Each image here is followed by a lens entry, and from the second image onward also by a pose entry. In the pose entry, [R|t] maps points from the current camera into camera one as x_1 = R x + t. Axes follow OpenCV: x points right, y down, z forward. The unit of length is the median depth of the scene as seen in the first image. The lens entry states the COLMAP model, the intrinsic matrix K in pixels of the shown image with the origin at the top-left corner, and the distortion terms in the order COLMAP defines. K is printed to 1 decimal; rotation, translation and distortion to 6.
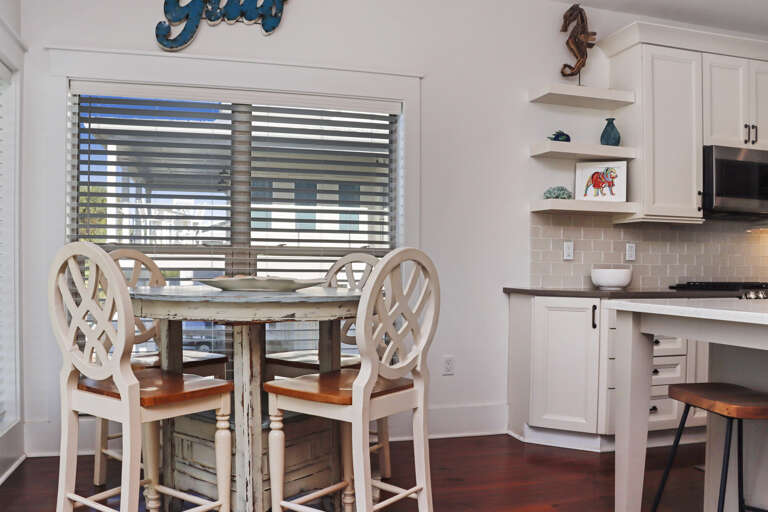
lens RADIAL K [[656.4, 0, 388.1], [0, 656.4, 275.0], [0, 0, 1]] dist [-0.175448, 0.143024]
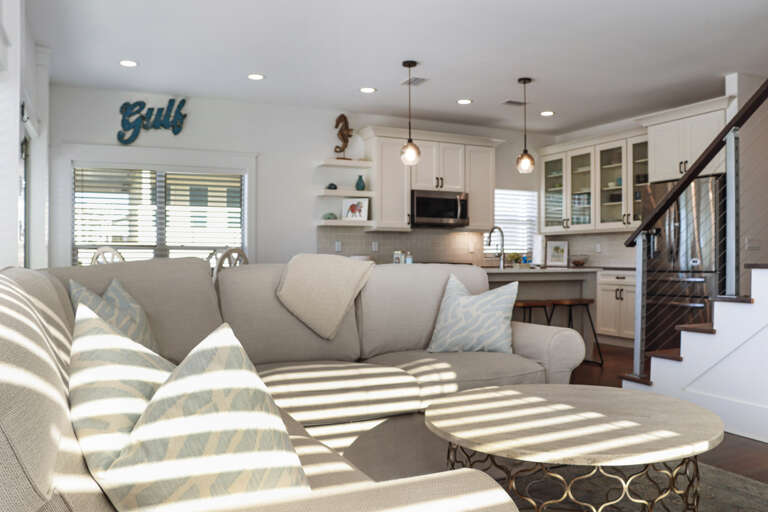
lens RADIAL K [[627.7, 0, 384.0], [0, 627.7, 253.3], [0, 0, 1]] dist [-0.210602, 0.190138]
pose [[0.986964, -0.007028, 0.160790, 0.120777], [0.009858, 0.999810, -0.016812, 0.014223], [-0.160642, 0.018178, 0.986845, -0.815988]]
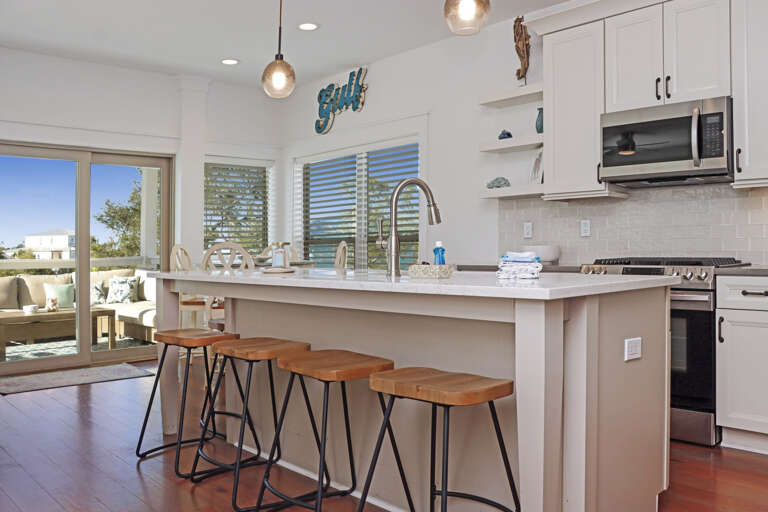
lens RADIAL K [[627.7, 0, 384.0], [0, 627.7, 253.3], [0, 0, 1]] dist [-0.210602, 0.190138]
pose [[0.458842, -0.007905, -0.888483, 1.165148], [0.007381, 0.999960, -0.005086, 0.007871], [0.888487, -0.004224, 0.458882, 0.274265]]
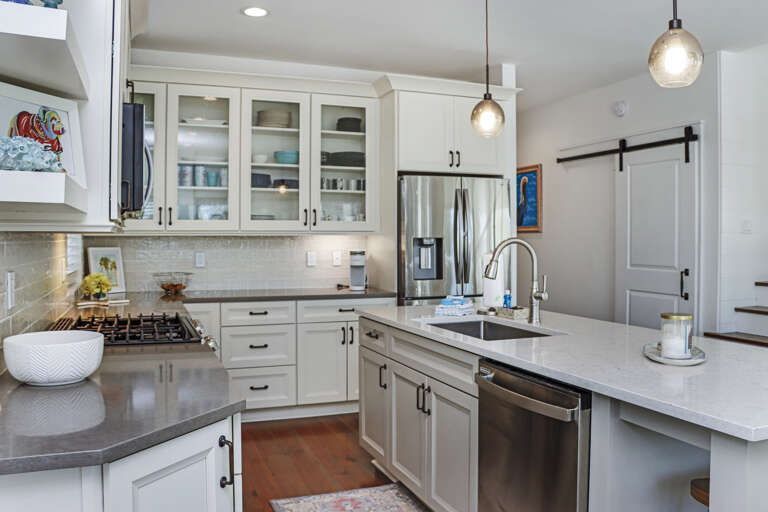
lens RADIAL K [[627.7, 0, 384.0], [0, 627.7, 253.3], [0, 0, 1]] dist [-0.210602, 0.190138]
pose [[-0.094560, -0.032555, 0.994987, -0.080233], [0.007817, 0.999410, 0.033443, -0.080651], [-0.995488, 0.010941, -0.094250, 0.814601]]
